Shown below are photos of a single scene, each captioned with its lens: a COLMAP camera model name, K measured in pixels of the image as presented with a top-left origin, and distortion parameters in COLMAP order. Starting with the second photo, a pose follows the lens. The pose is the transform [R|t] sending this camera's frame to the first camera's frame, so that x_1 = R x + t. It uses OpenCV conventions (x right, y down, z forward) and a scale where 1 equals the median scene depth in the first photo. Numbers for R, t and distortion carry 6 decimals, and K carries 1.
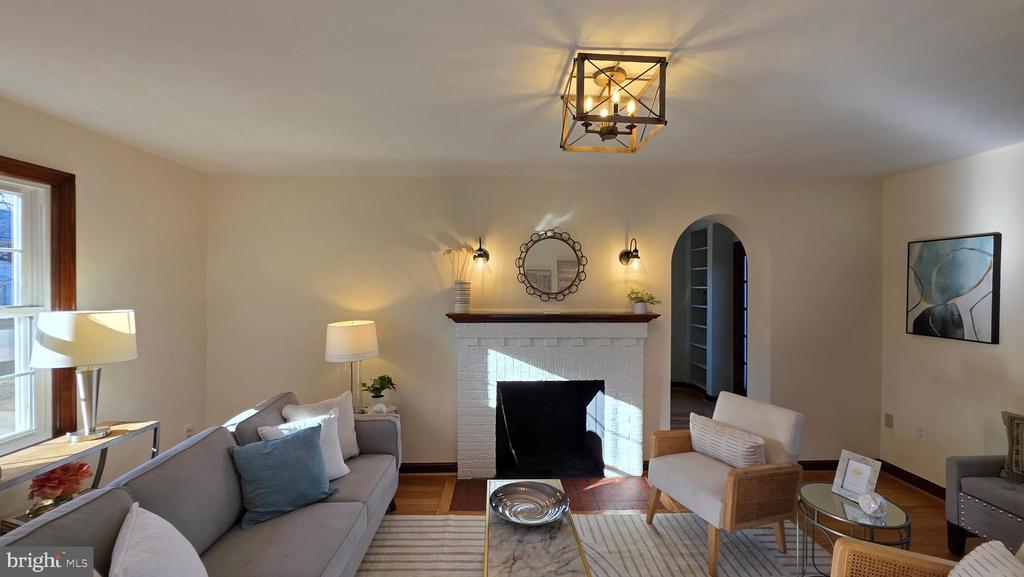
lens RADIAL K [[411.4, 0, 512.0], [0, 411.4, 288.5], [0, 0, 1]] dist [-0.003037, -0.000555]
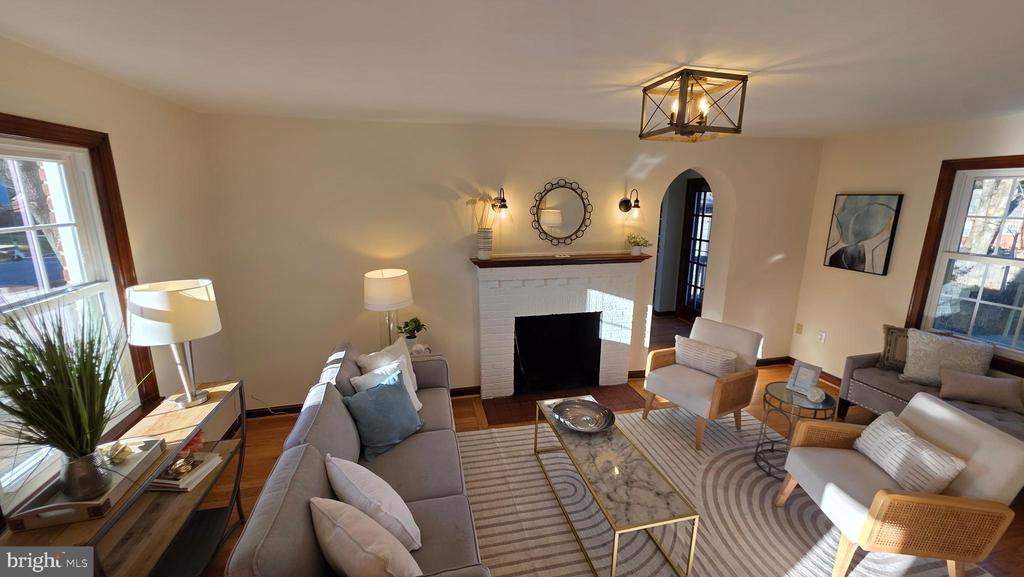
lens RADIAL K [[411.4, 0, 512.0], [0, 411.4, 288.5], [0, 0, 1]] dist [-0.003037, -0.000555]
pose [[0.980392, -0.041596, 0.192619, -0.281437], [0.000018, 0.977487, 0.210997, -0.099401], [-0.197059, -0.206856, 0.958321, -0.079544]]
